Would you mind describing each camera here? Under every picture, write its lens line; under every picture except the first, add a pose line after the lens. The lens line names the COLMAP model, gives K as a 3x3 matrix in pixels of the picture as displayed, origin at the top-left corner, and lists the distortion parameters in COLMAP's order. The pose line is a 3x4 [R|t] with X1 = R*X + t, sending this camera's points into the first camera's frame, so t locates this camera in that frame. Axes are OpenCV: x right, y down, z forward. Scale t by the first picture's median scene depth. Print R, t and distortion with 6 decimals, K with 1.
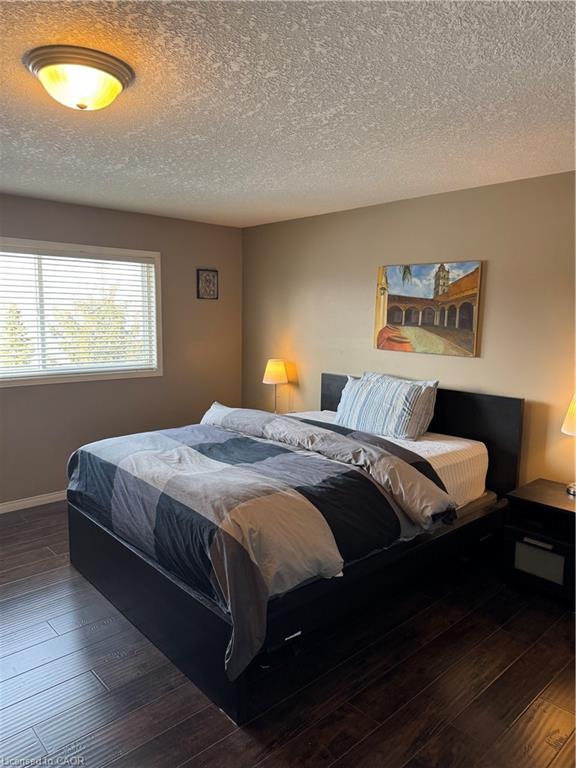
lens RADIAL K [[540.8, 0, 283.3], [0, 540.8, 380.2], [0, 0, 1]] dist [0.060342, -0.073469]
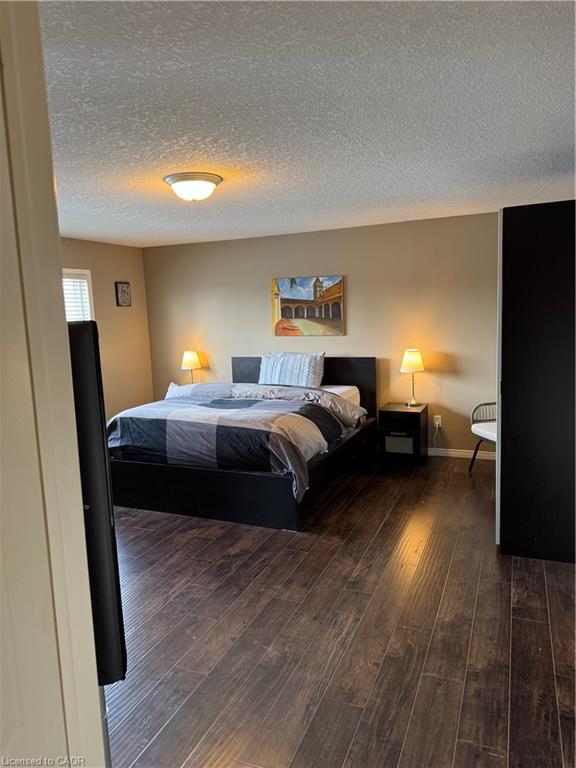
lens RADIAL K [[540.8, 0, 291.8], [0, 540.8, 384.3], [0, 0, 1]] dist [0.060342, -0.073469]
pose [[0.906042, -0.101457, 0.410847, -0.449415], [0.099374, 0.994698, 0.026488, 0.042857], [-0.411356, 0.016828, 0.911320, -0.383713]]
